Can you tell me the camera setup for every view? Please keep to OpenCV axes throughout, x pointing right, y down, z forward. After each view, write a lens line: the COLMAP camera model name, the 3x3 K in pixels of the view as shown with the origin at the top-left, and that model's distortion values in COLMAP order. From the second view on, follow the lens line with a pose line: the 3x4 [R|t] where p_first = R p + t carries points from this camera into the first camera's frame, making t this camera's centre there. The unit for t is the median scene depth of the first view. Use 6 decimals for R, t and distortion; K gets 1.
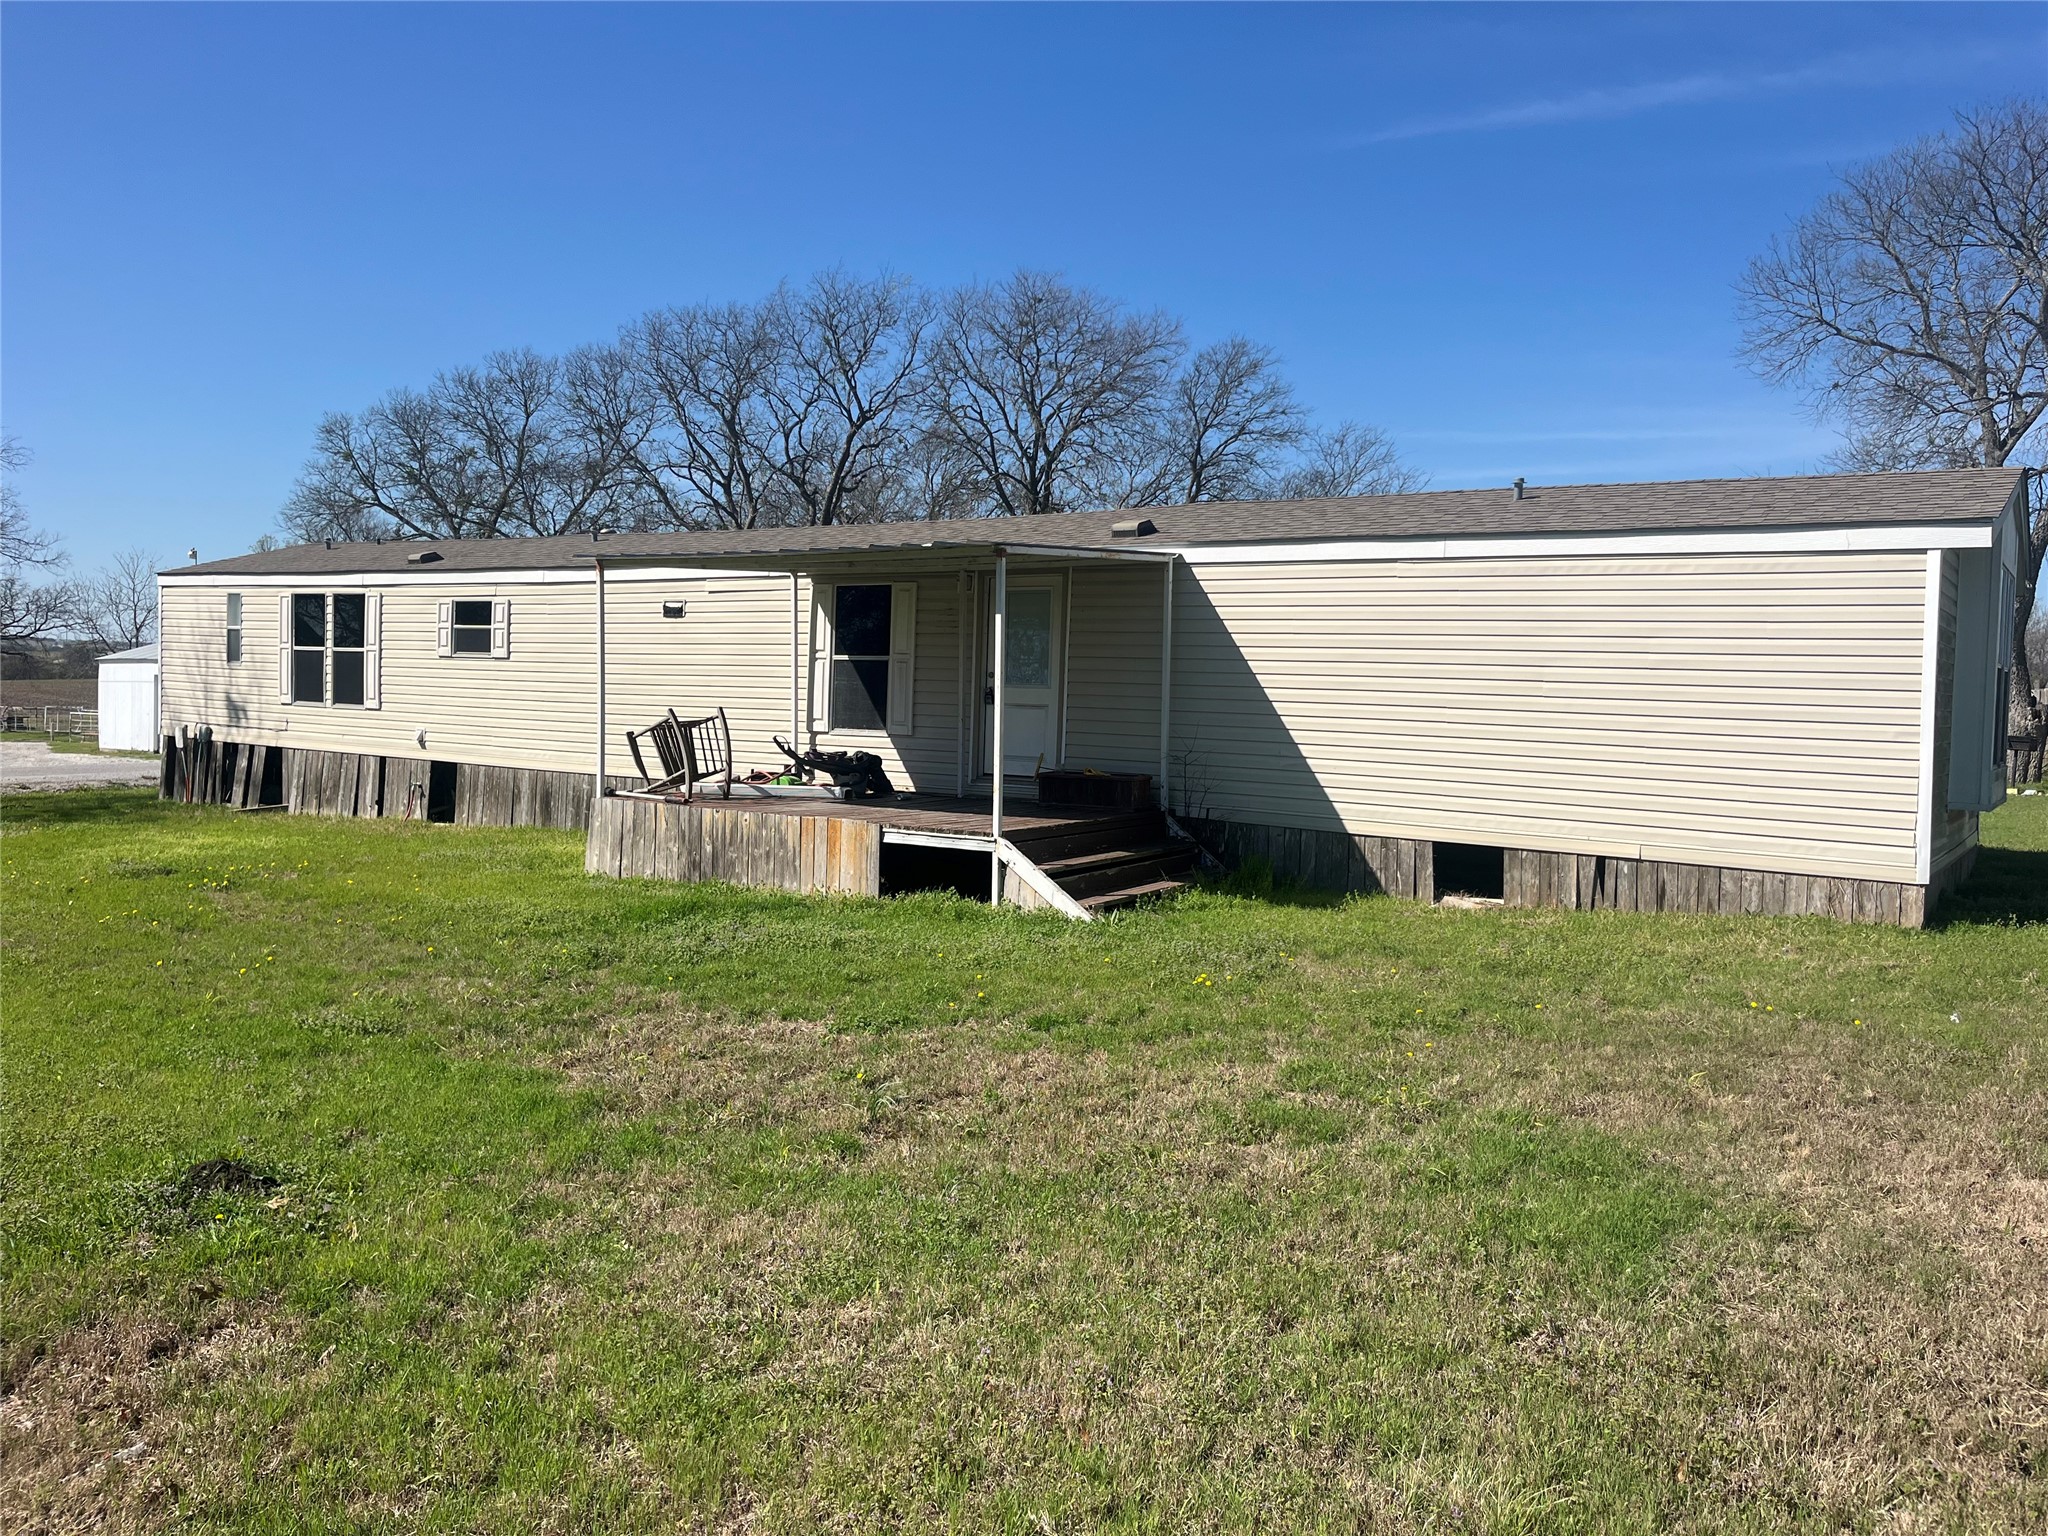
lens RADIAL K [[1705.5, 0, 1023.1], [0, 1705.5, 767.8], [0, 0, 1]] dist [-0.000485, -0.015778]
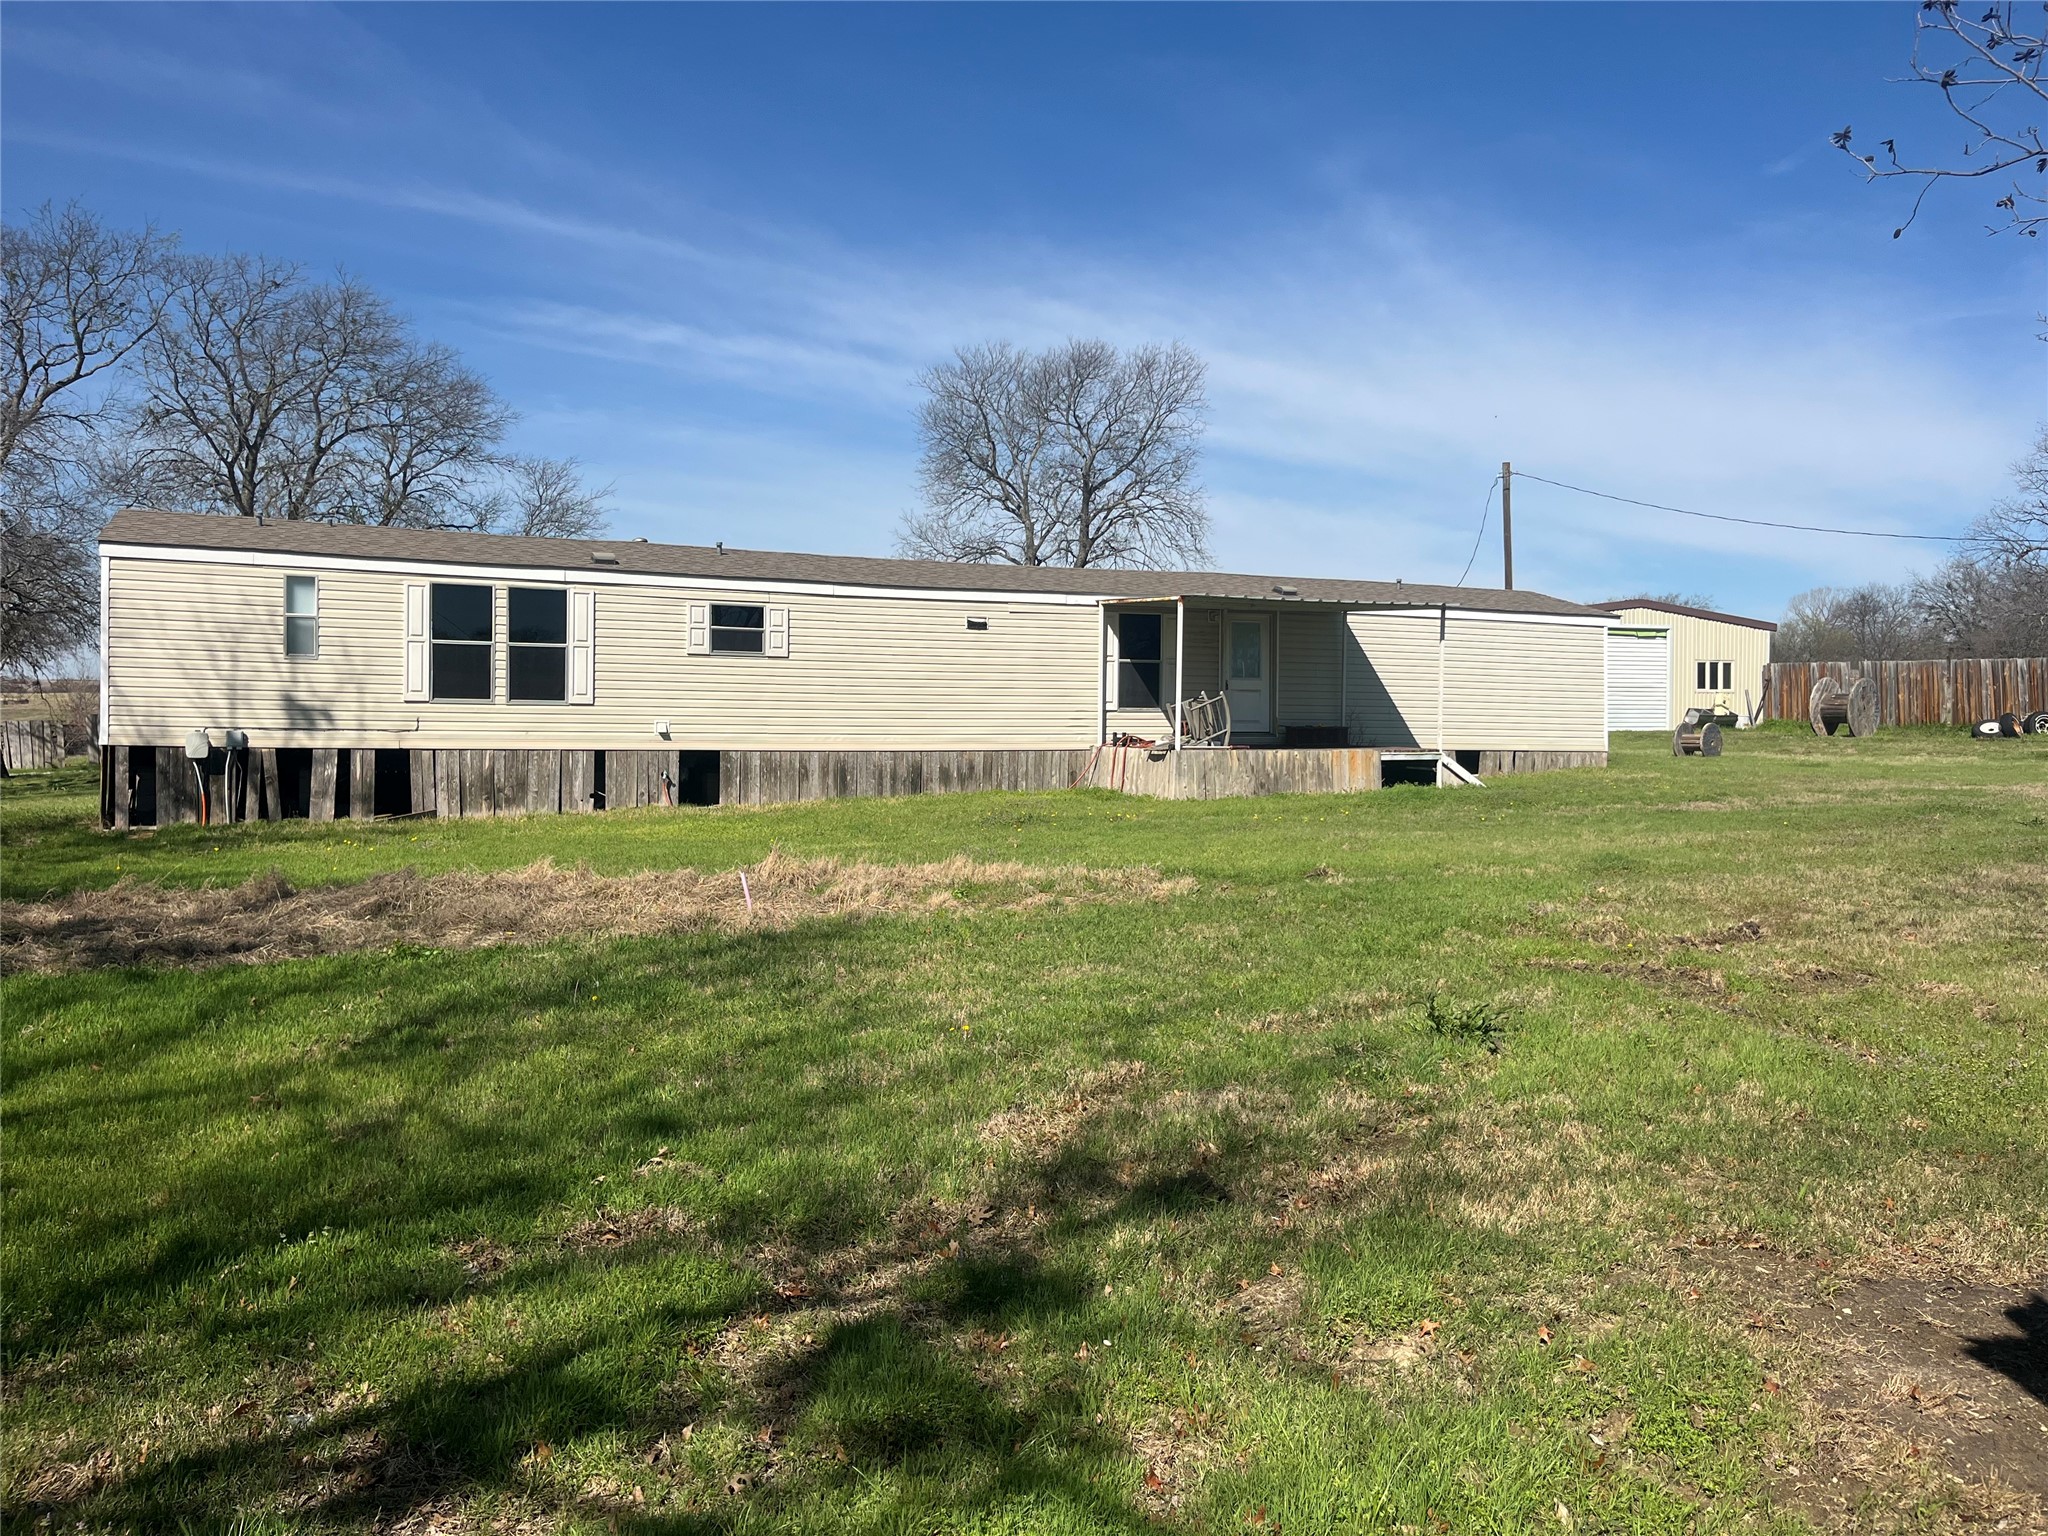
lens RADIAL K [[1705.5, 0, 1022.5], [0, 1705.5, 763.5], [0, 0, 1]] dist [-0.000485, -0.015778]
pose [[0.447901, -0.036161, 0.893351, -1.228573], [0.054085, 0.998448, 0.013299, 0.001169], [-0.892446, 0.042360, 0.449162, 0.329555]]
